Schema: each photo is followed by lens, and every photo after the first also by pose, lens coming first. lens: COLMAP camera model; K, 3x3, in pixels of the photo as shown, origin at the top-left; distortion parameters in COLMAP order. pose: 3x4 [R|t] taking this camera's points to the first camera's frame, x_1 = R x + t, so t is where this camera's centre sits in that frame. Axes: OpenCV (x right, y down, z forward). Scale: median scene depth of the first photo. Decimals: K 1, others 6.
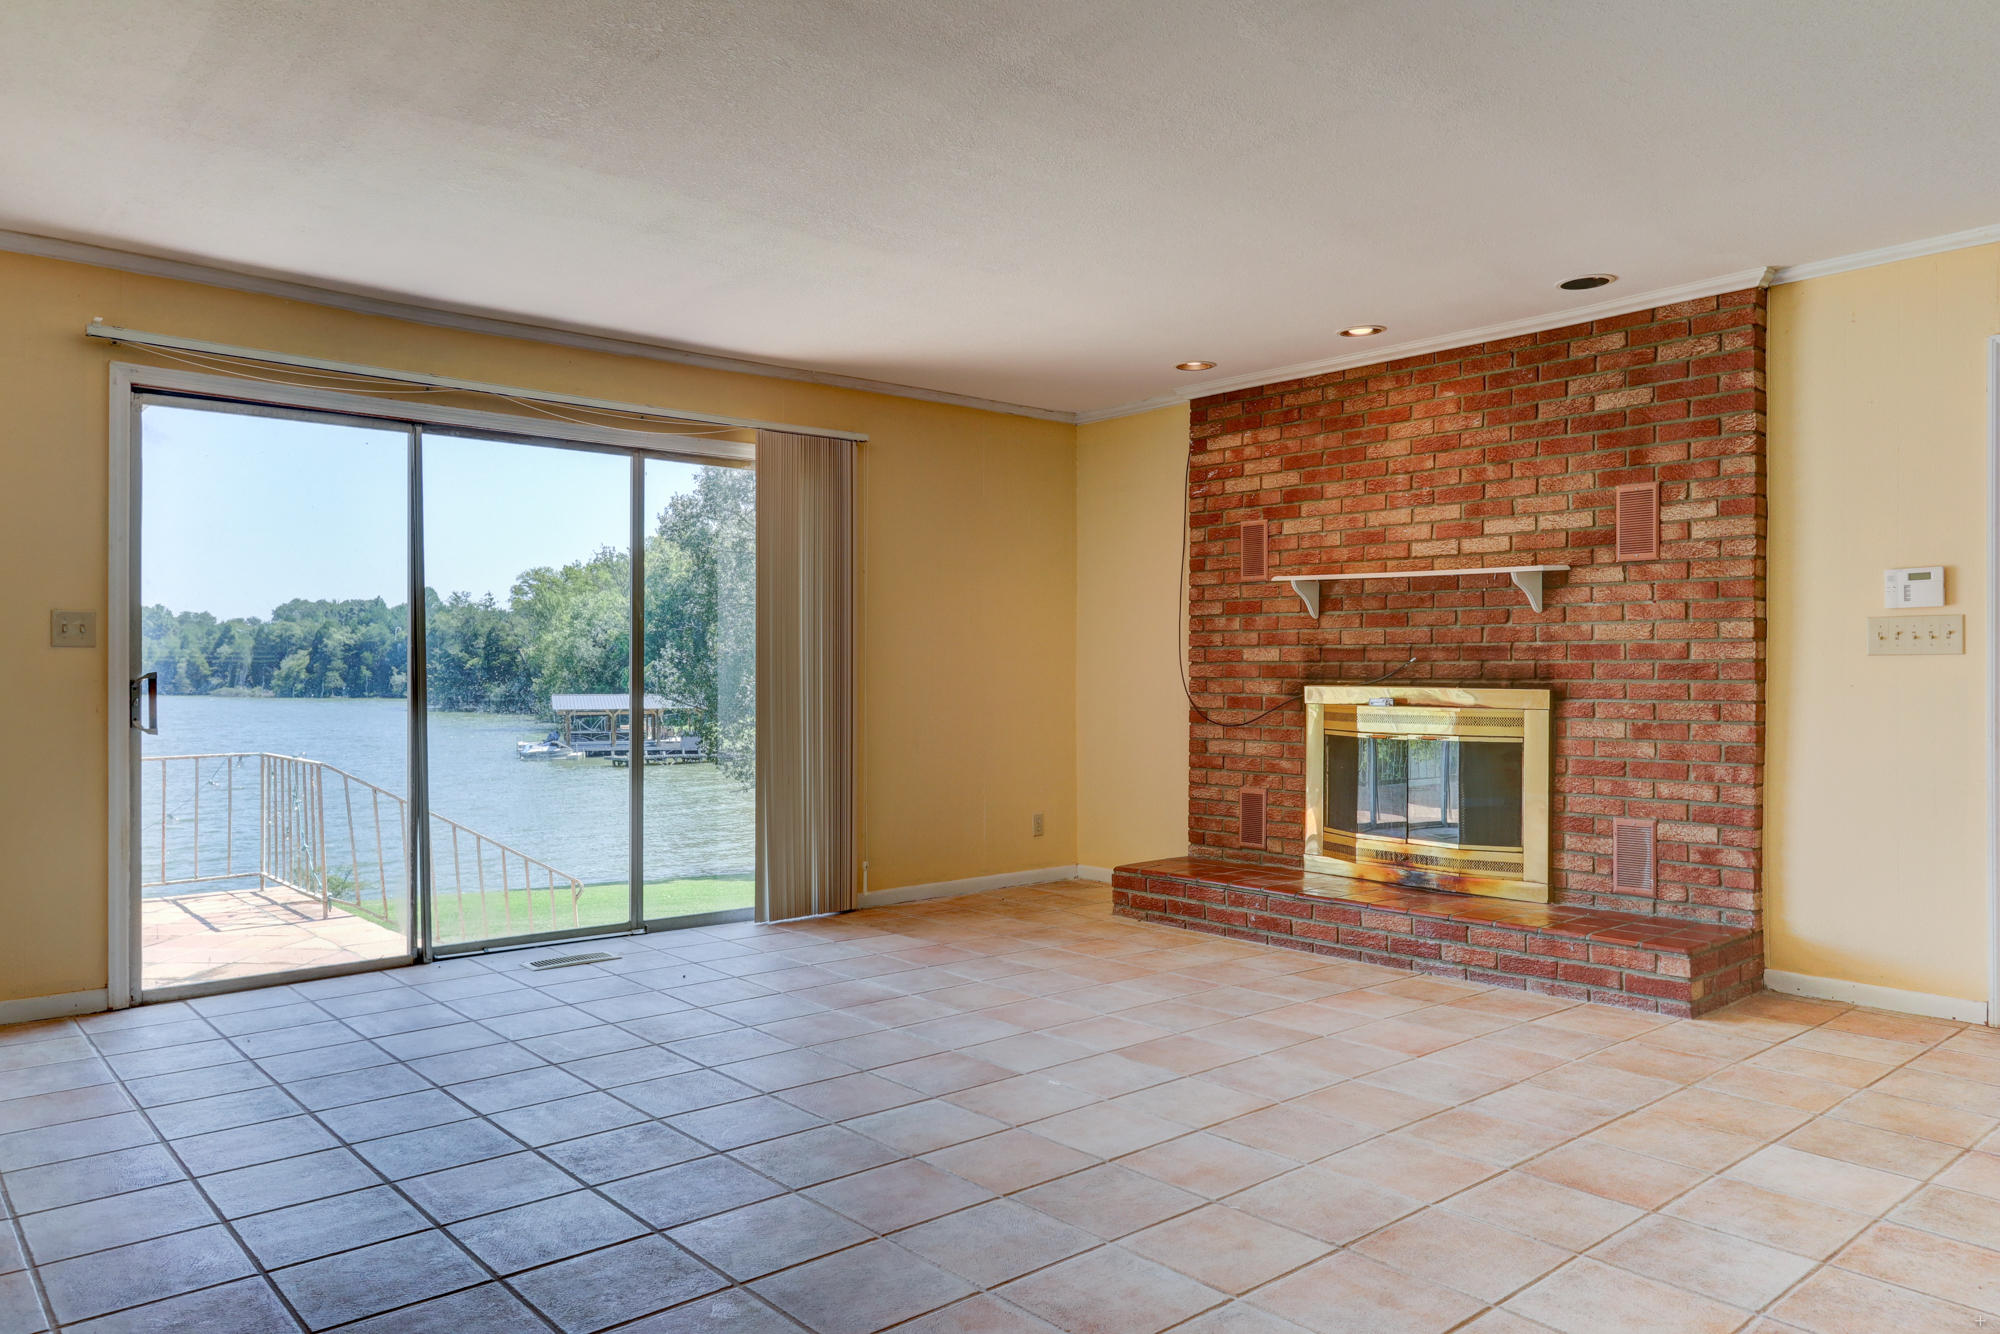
lens RADIAL K [[1385.8, 0, 1009.8], [0, 1385.8, 668.1], [0, 0, 1]] dist [-0.010580, 0.001098]
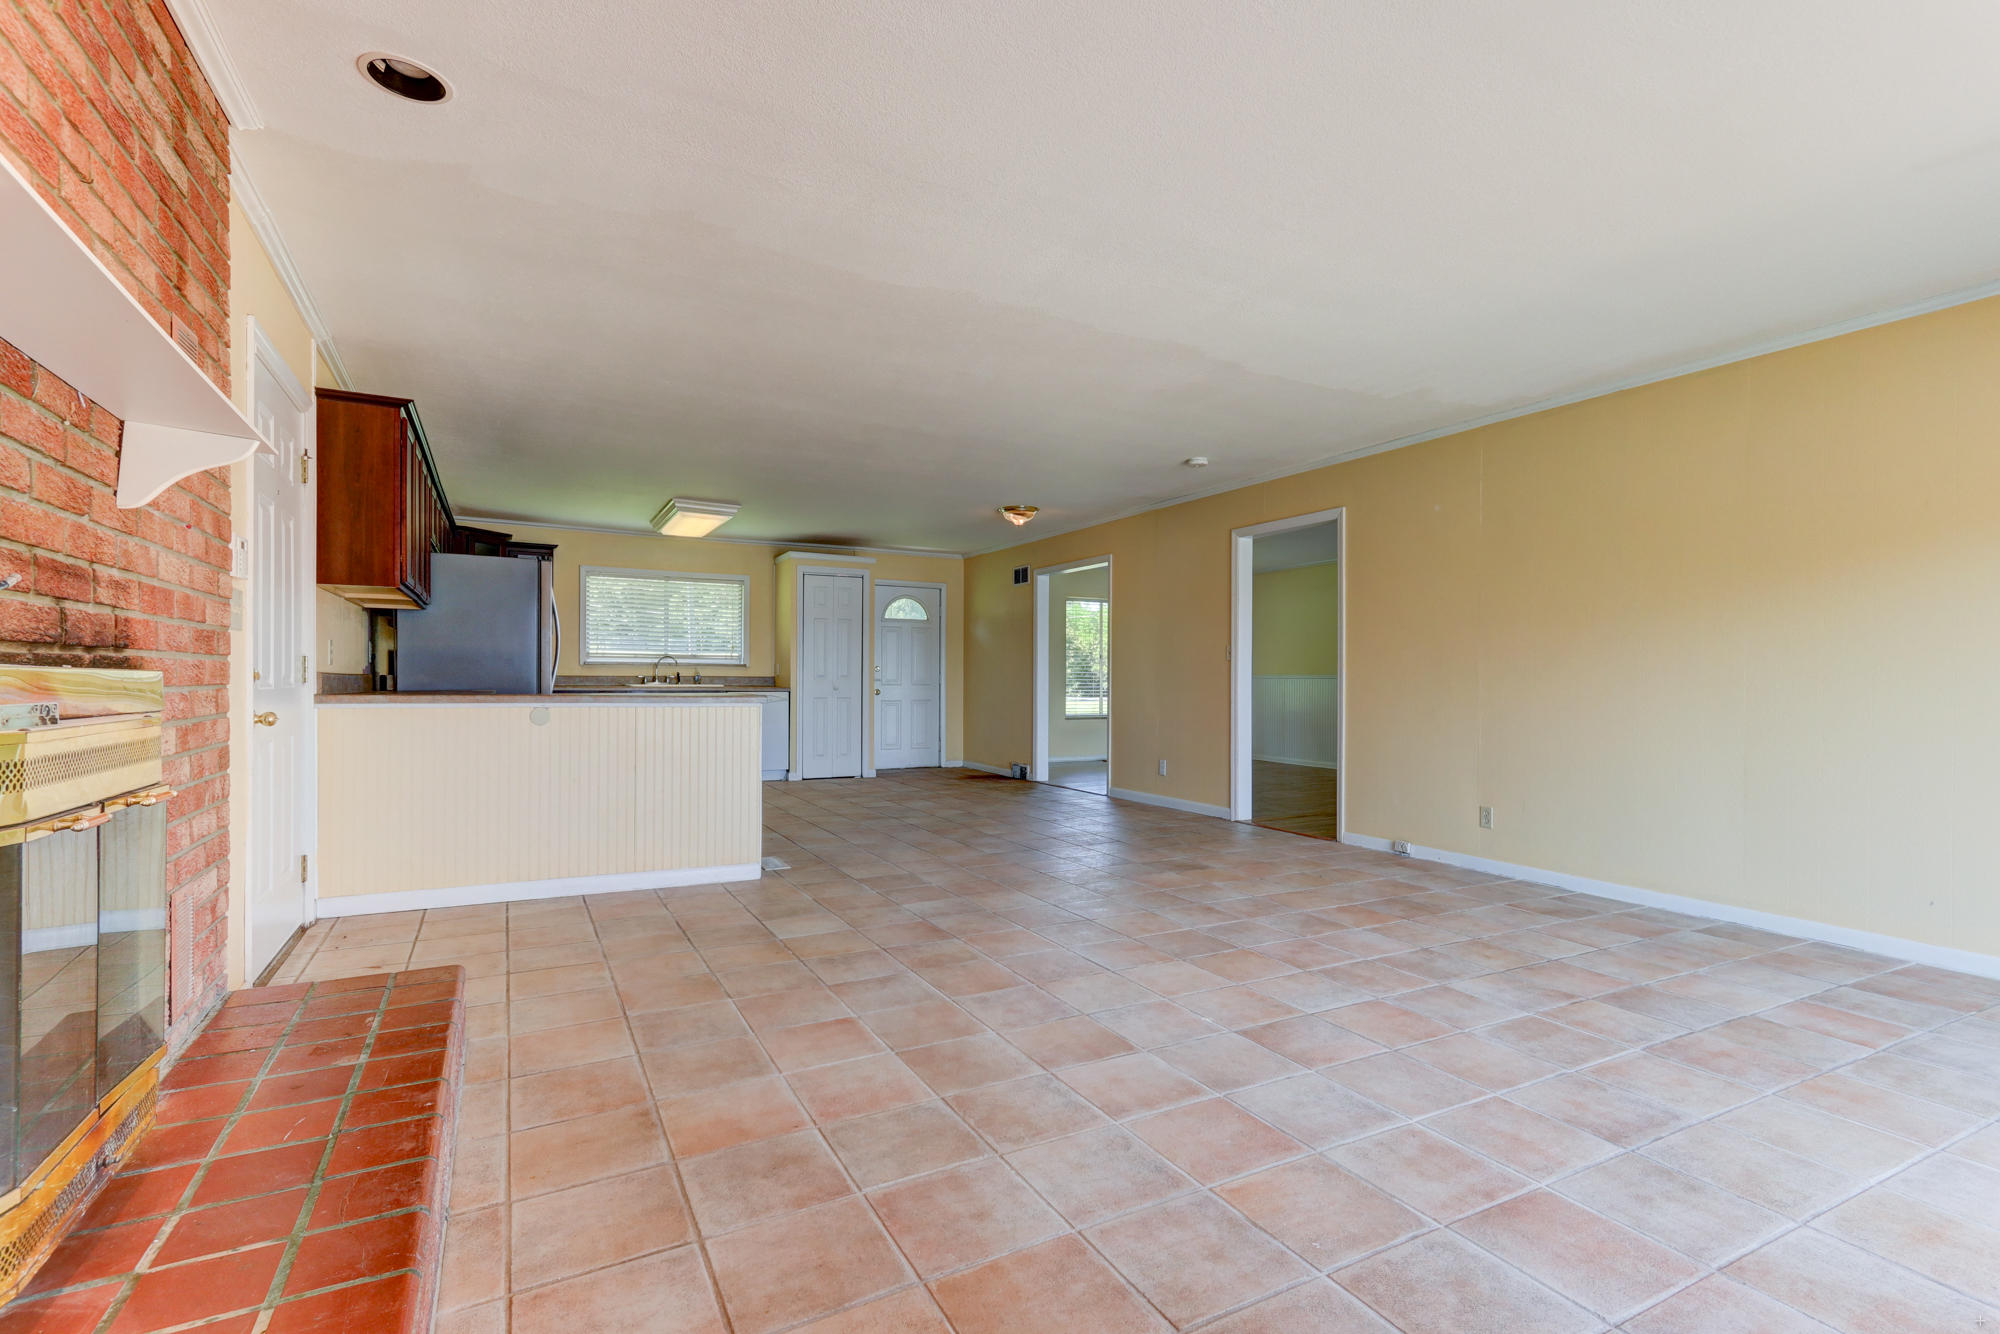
lens RADIAL K [[912.6, 0, 1036.1], [0, 912.6, 682.8], [0, 0, 1]] dist [0.001351, -0.000358]
pose [[-0.979373, -0.008904, 0.201864, 0.012085], [-0.009304, 0.999956, -0.001033, 0.015886], [-0.201846, -0.002889, -0.979413, 1.088815]]
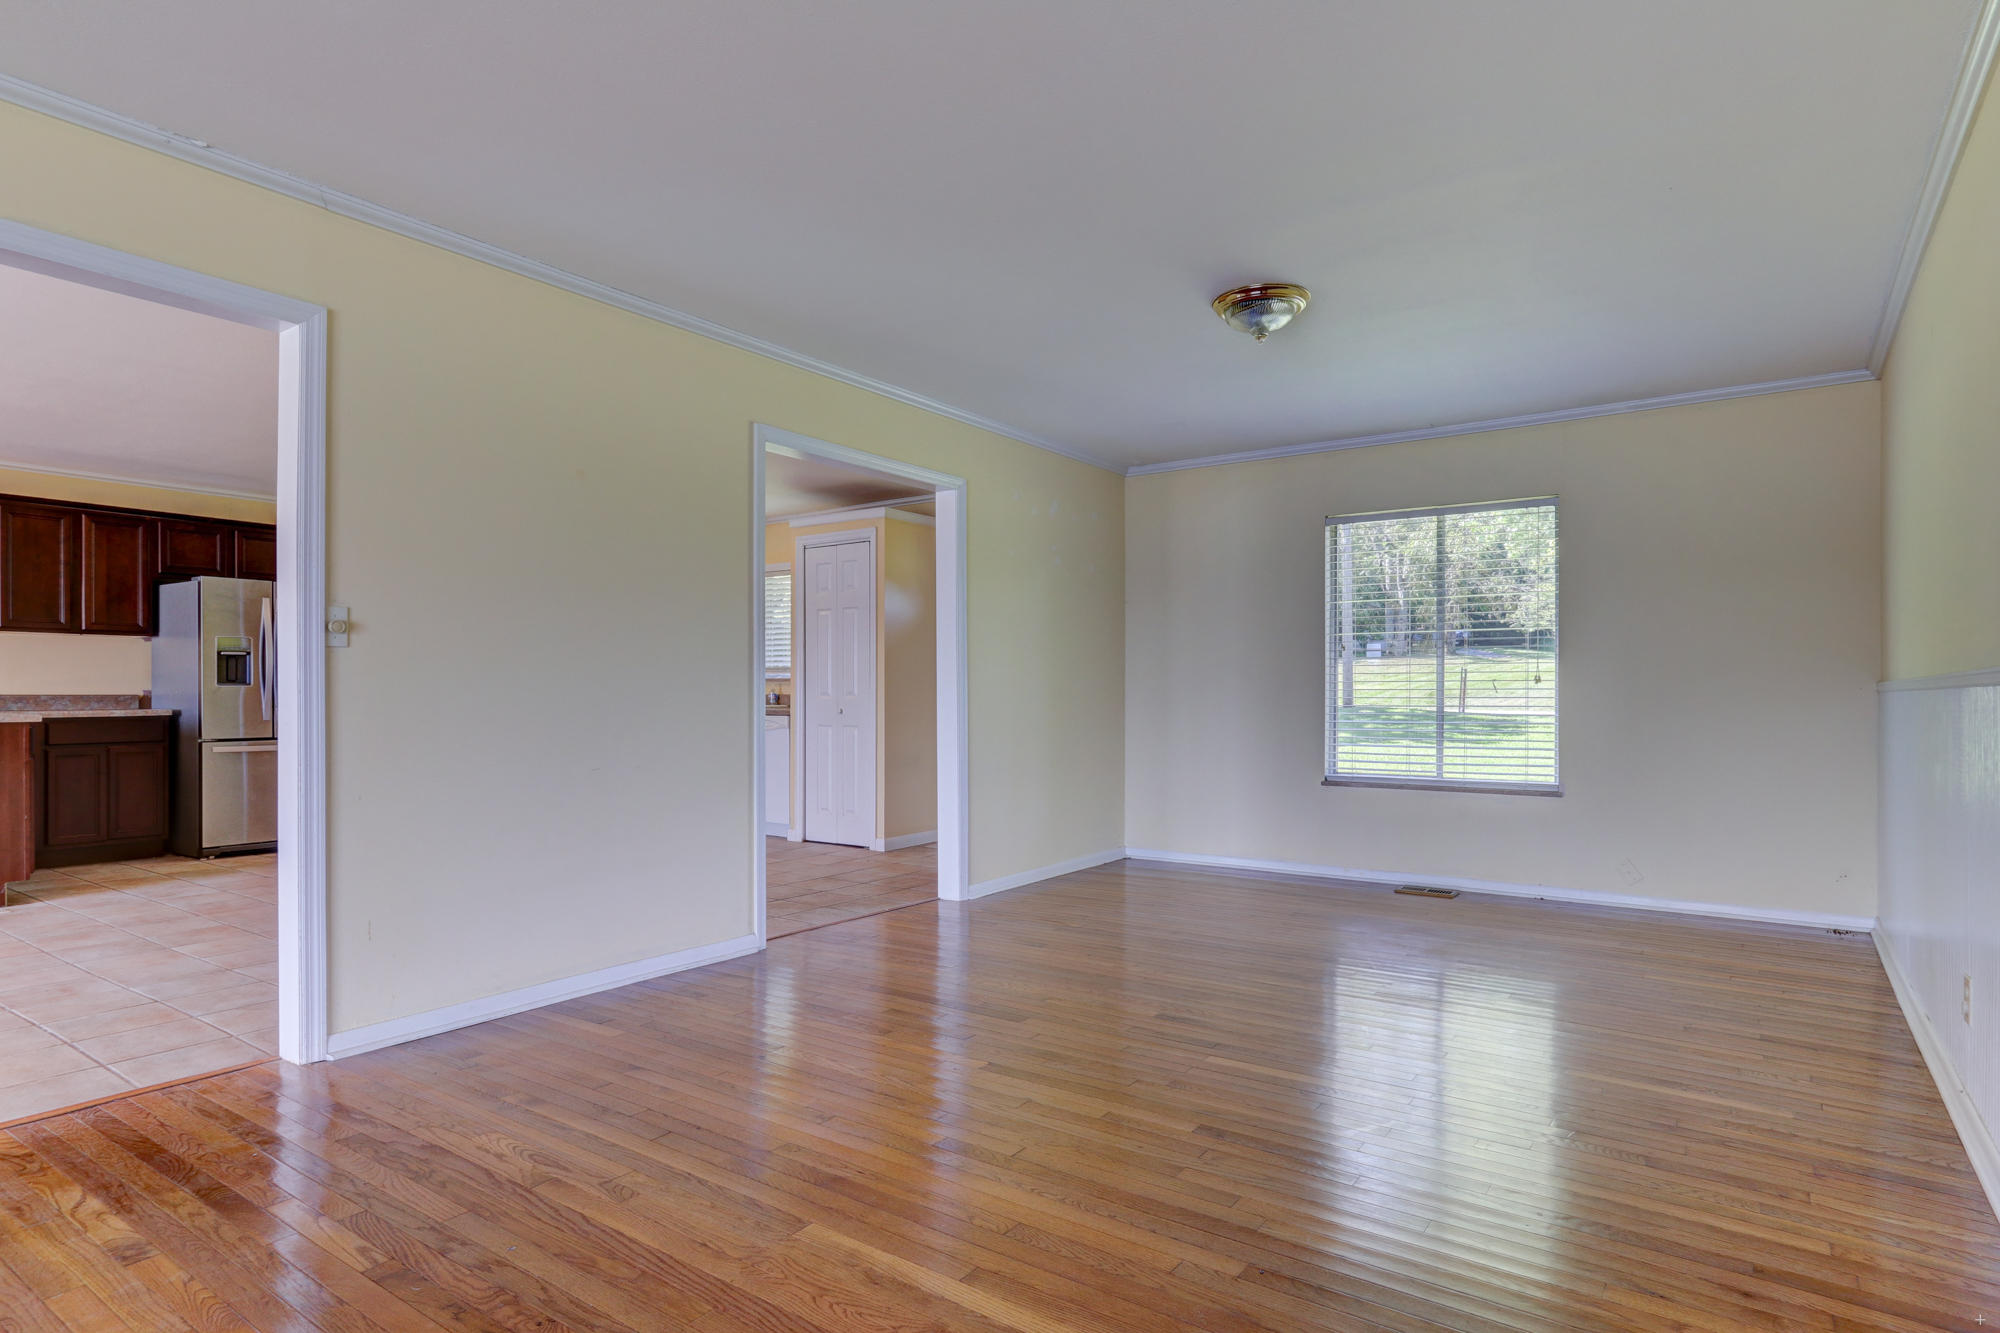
lens RADIAL K [[1076.6, 0, 1008.7], [0, 1076.6, 693.9], [0, 0, 1]] dist [0.000789, 0.000733]
pose [[-0.242480, -0.004057, 0.970148, -0.606456], [-0.009131, 0.999957, 0.001900, 0.001736], [-0.970113, -0.008398, -0.242507, -0.302494]]
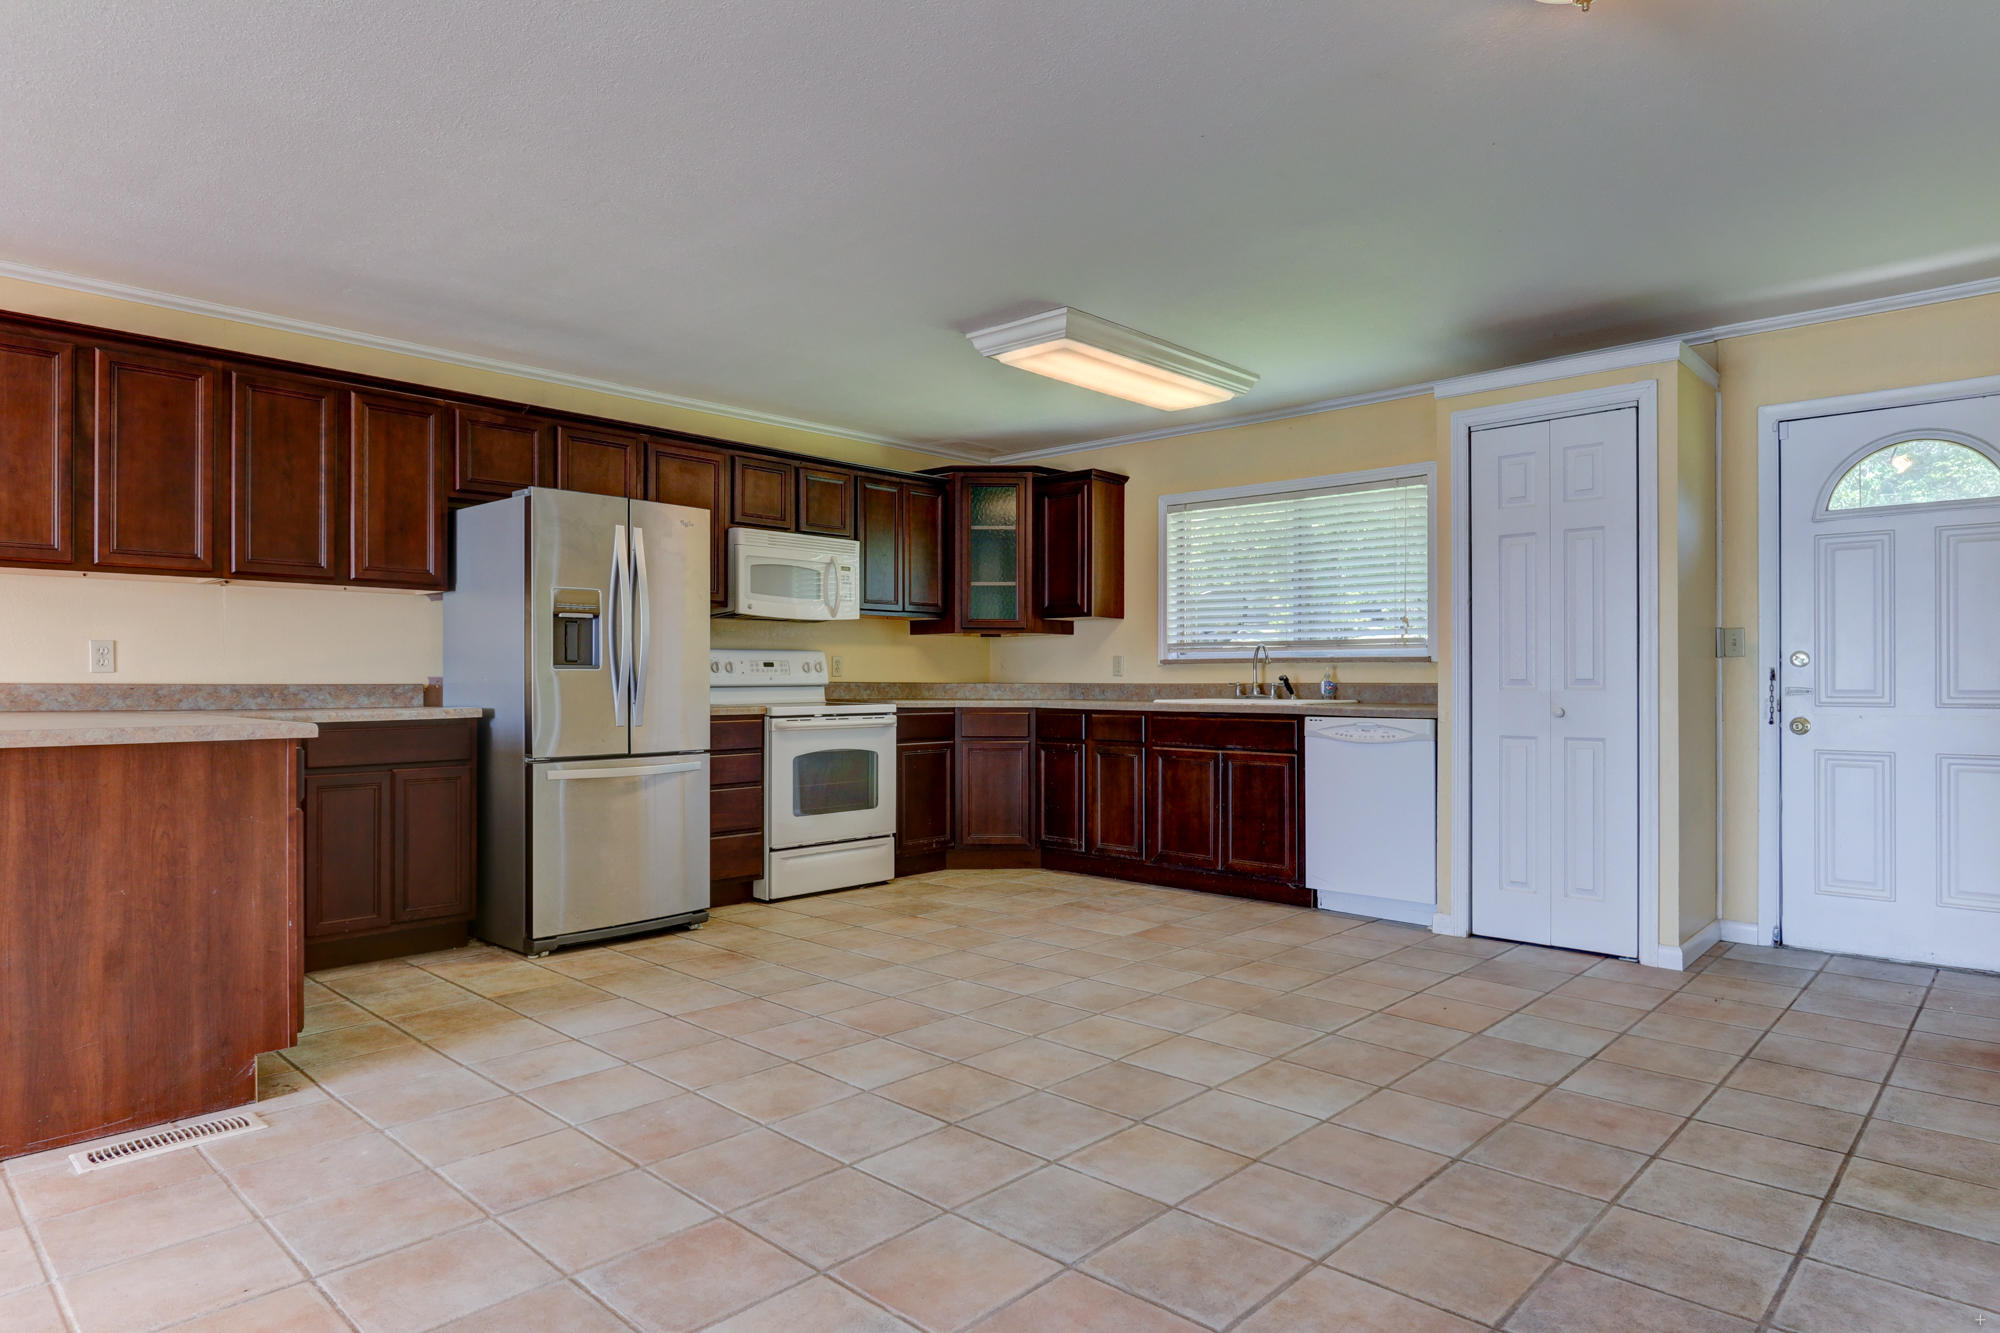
lens RADIAL K [[1144.2, 0, 1014.8], [0, 1144.2, 677.1], [0, 0, 1]] dist [-0.004452, 0.001720]
pose [[-0.108288, -0.000534, 0.994119, -0.038865], [-0.007680, 0.999970, -0.000300, 0.006046], [-0.994090, -0.007667, -0.108289, 0.029120]]
